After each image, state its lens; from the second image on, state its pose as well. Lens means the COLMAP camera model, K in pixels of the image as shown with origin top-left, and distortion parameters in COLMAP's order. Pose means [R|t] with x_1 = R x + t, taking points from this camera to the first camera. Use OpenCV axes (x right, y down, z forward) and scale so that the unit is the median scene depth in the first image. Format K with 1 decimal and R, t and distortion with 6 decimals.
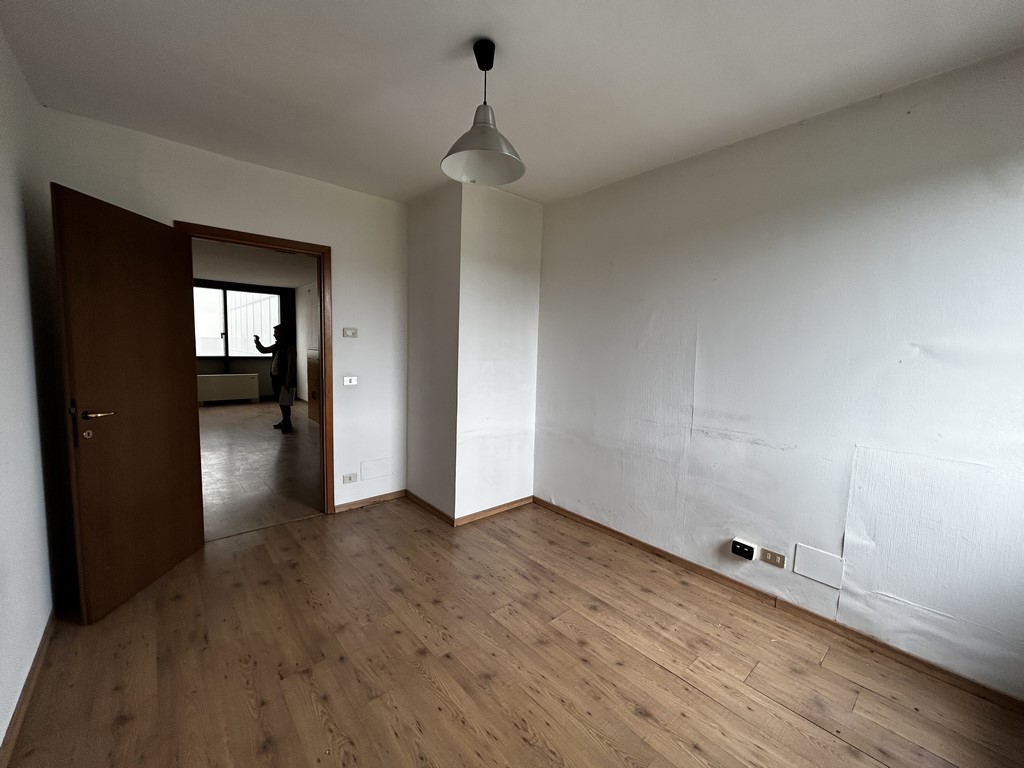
lens RADIAL K [[412.4, 0, 513.0], [0, 412.4, 385.4], [0, 0, 1]] dist [-0.002142, -0.000652]
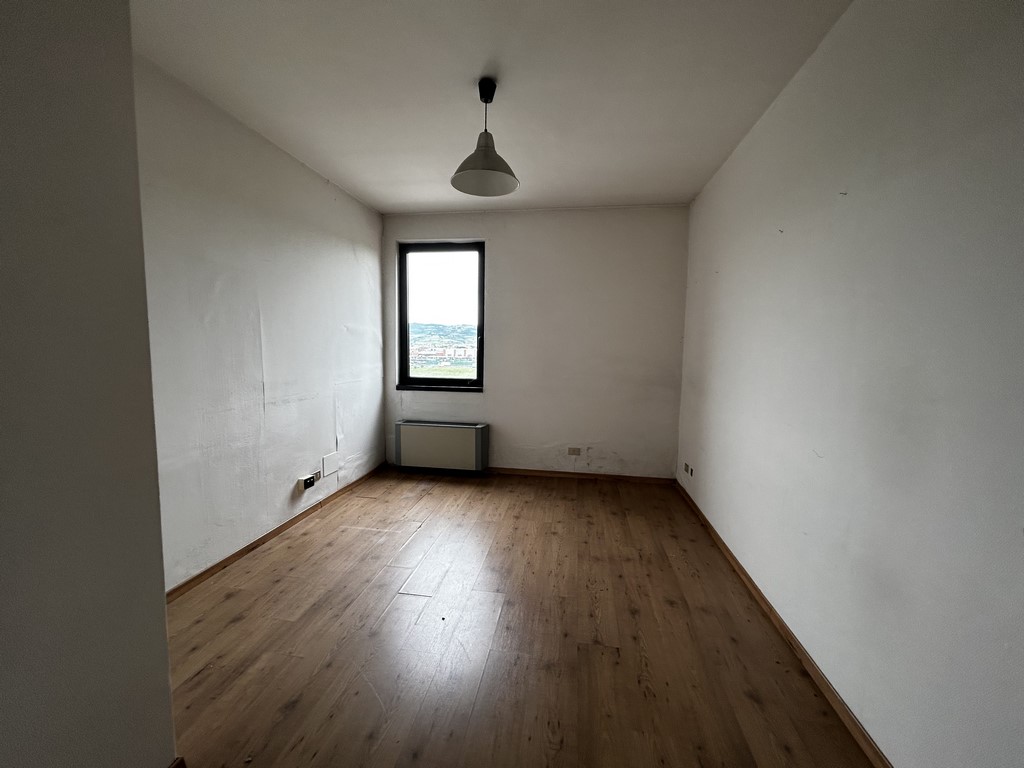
lens RADIAL K [[412.4, 0, 507.9], [0, 412.4, 384.3], [0, 0, 1]] dist [-0.002142, -0.000652]
pose [[-0.632076, -0.110836, 0.766939, -0.921998], [0.038410, 0.984020, 0.173864, -0.122790], [-0.773954, 0.139354, -0.617719, 1.464441]]
